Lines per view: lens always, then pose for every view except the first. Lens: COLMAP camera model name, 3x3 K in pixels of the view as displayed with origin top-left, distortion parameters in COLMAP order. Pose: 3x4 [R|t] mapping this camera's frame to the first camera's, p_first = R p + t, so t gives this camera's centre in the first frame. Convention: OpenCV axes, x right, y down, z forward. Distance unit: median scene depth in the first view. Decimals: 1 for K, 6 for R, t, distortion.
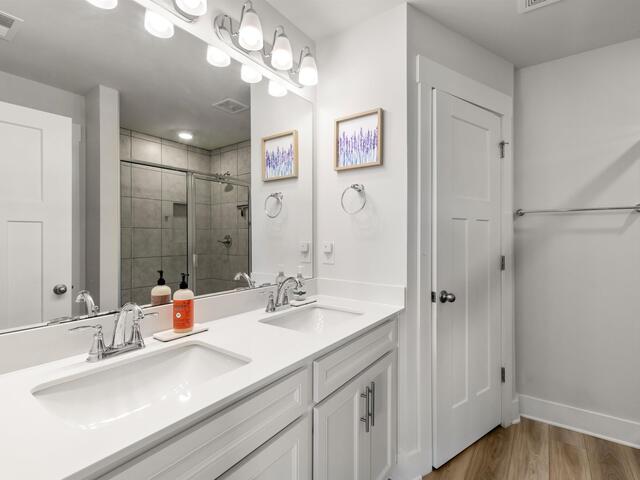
lens RADIAL K [[304.6, 0, 320.0], [0, 304.6, 235.6], [0, 0, 1]] dist [0.001125, -0.001031]
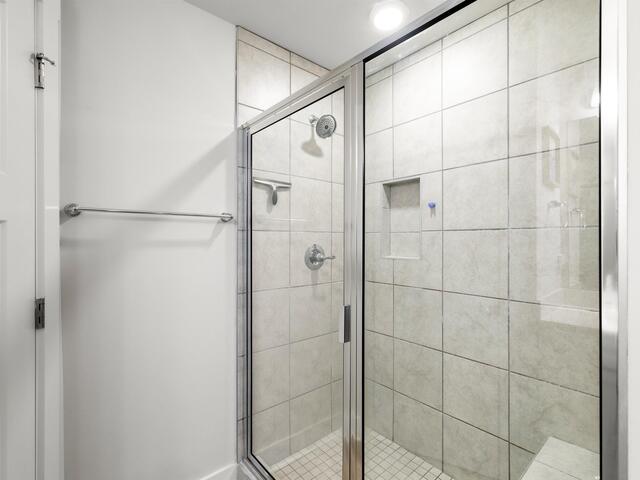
lens RADIAL K [[304.6, 0, 319.2], [0, 304.6, 240.1], [0, 0, 1]] dist [0.001125, -0.001031]
pose [[0.266614, 0.004459, 0.963793, 0.263111], [0.004919, 0.999970, -0.005987, -0.017245], [-0.963791, 0.006337, 0.266584, 0.460239]]
